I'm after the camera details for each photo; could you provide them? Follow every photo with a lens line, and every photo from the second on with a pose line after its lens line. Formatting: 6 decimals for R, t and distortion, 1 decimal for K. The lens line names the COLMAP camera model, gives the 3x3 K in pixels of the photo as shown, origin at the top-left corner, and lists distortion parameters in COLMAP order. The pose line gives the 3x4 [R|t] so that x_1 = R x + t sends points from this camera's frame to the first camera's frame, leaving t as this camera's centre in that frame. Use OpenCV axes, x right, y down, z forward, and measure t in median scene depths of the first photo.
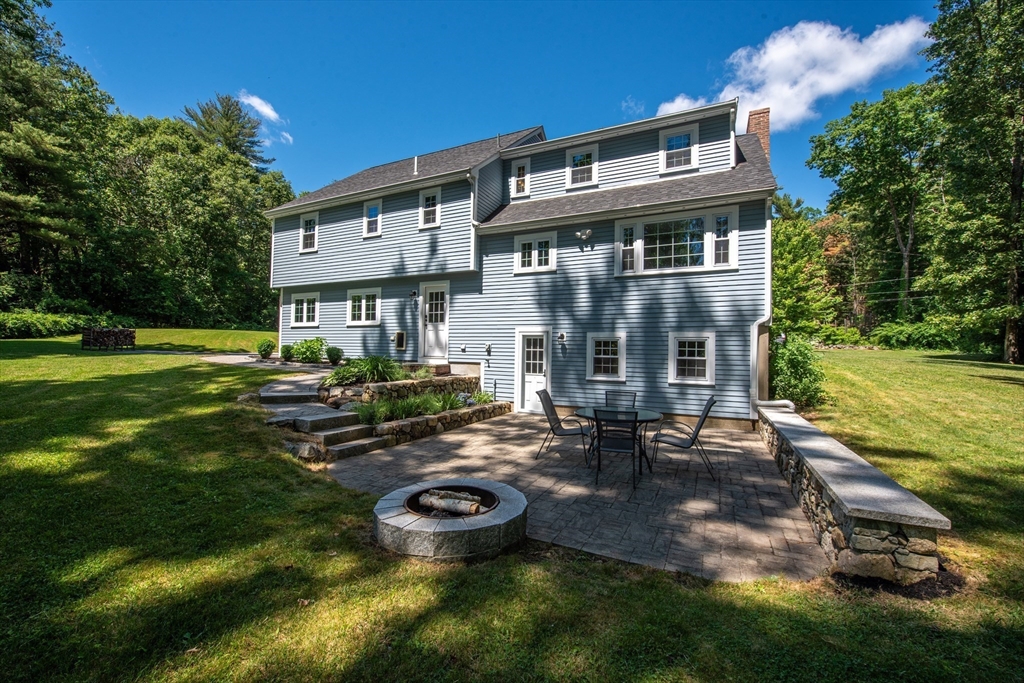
lens RADIAL K [[418.5, 0, 514.2], [0, 418.5, 334.3], [0, 0, 1]] dist [-0.009312, 0.000813]
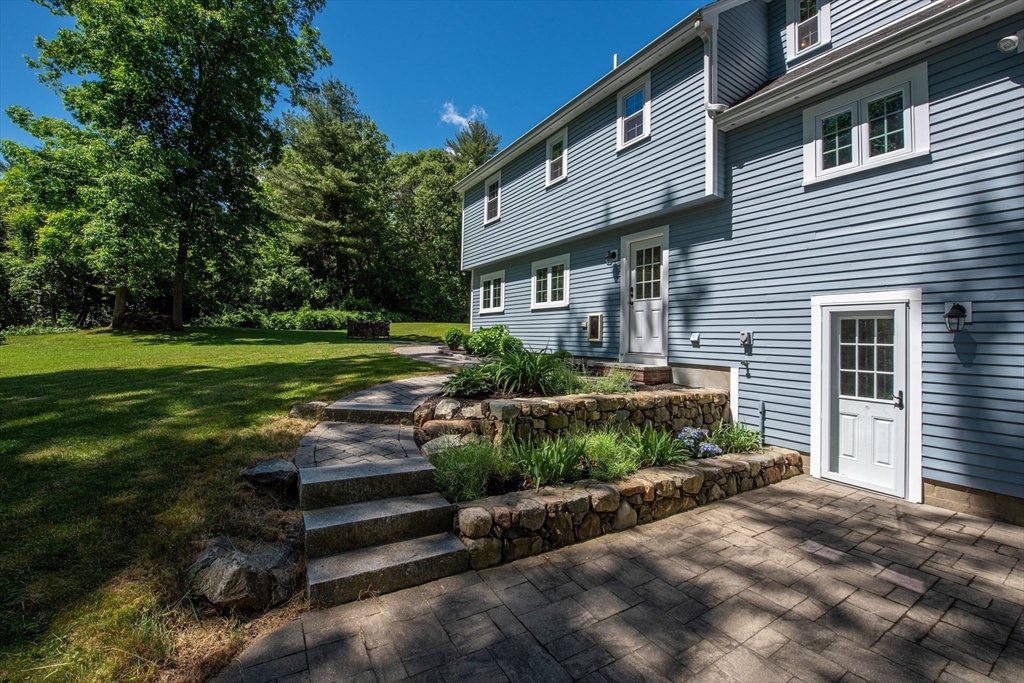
lens RADIAL K [[418.5, 0, 502.1], [0, 418.5, 318.1], [0, 0, 1]] dist [-0.009312, 0.000813]
pose [[0.836755, -0.017371, -0.547301, -0.028733], [0.001848, 0.999581, -0.028901, 0.018826], [0.547574, 0.023171, 0.836436, 0.363227]]
